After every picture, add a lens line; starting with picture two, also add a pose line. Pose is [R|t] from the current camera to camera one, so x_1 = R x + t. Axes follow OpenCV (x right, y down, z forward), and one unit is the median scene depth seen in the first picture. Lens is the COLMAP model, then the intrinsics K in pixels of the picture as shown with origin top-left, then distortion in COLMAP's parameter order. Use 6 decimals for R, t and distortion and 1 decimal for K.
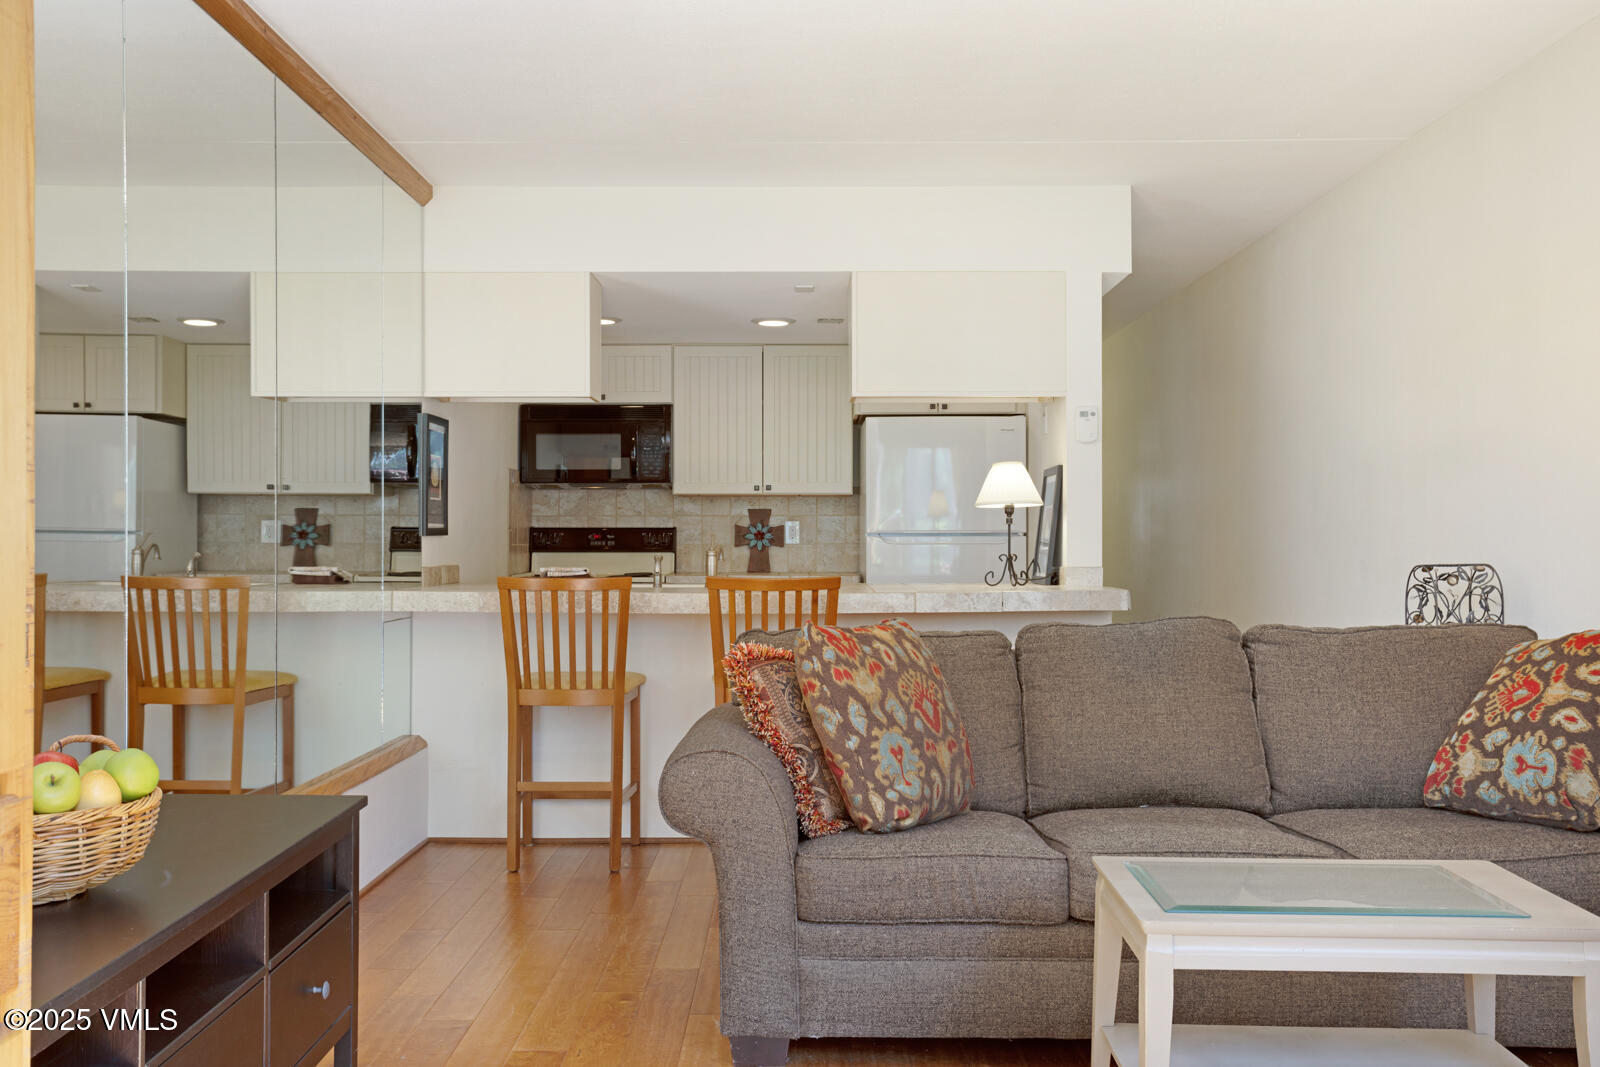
lens RADIAL K [[1461.7, 0, 800.0], [0, 1461.7, 533.5], [0, 0, 1]] dist [0.132050, 0.000282]
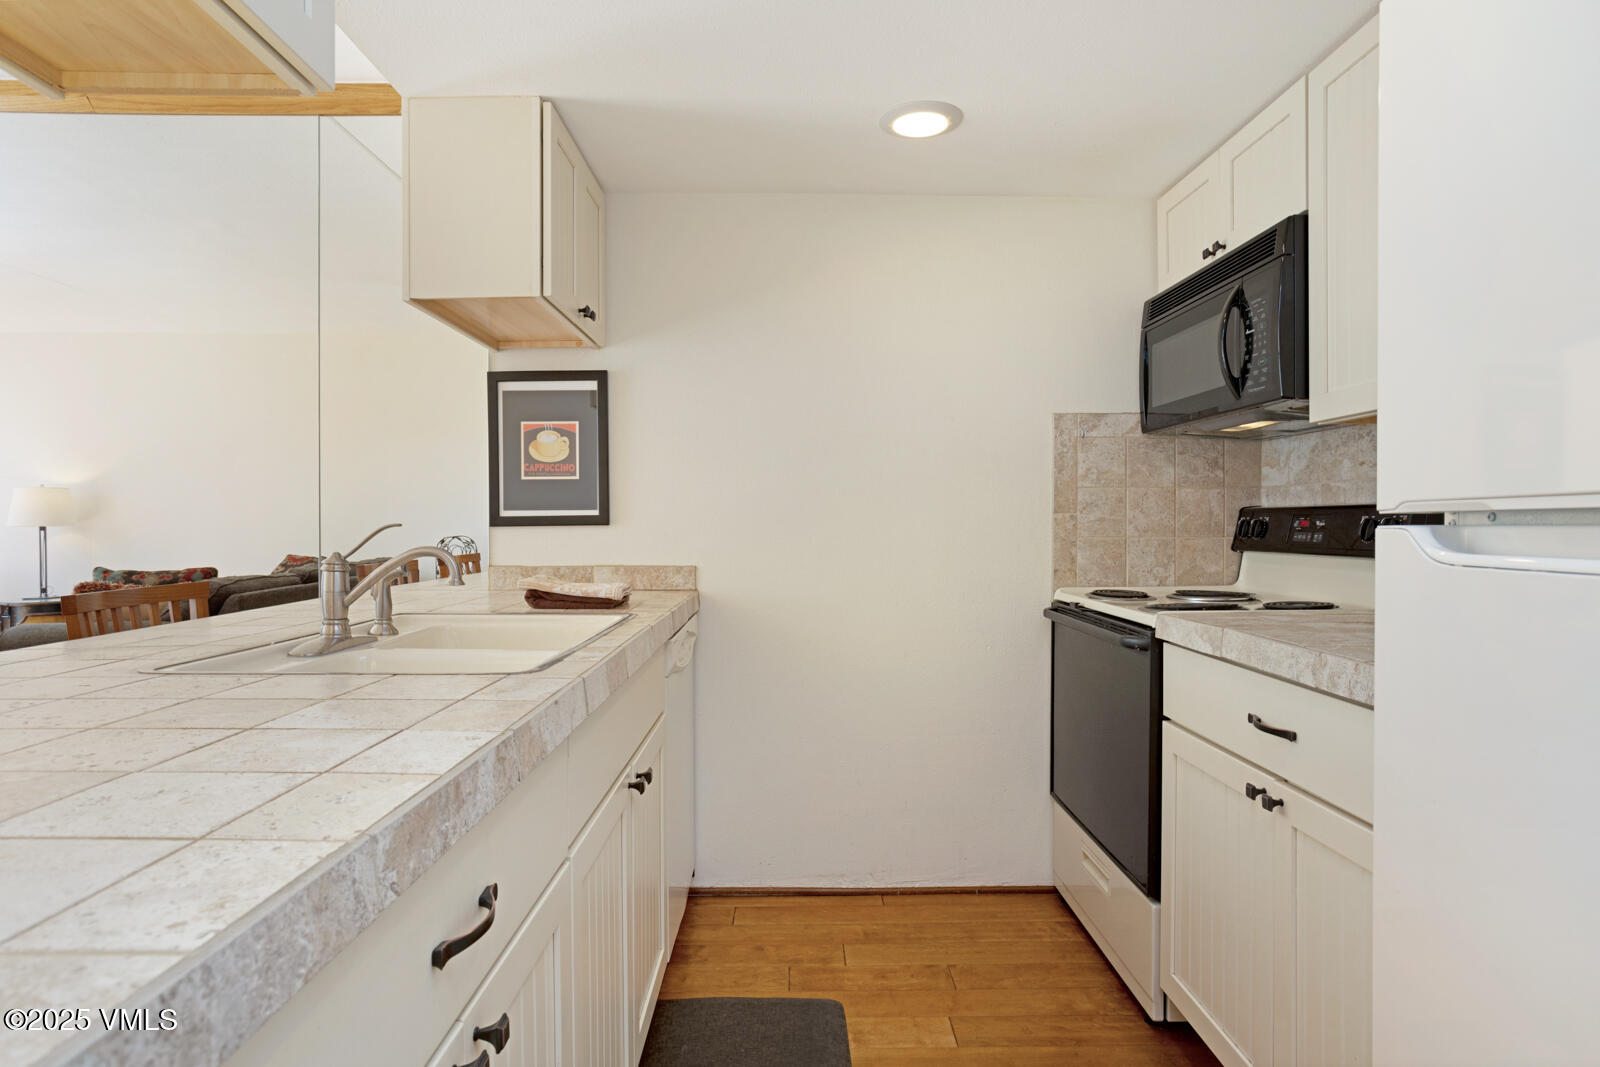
lens RADIAL K [[938.6, 0, 793.3], [0, 938.6, 580.6], [0, 0, 1]] dist [-0.015165, 0.001224]
pose [[-0.005775, 0.057641, -0.998321, 0.187236], [0.005766, 0.998323, 0.057608, 0.002168], [0.999967, -0.005423, -0.006098, 0.847182]]
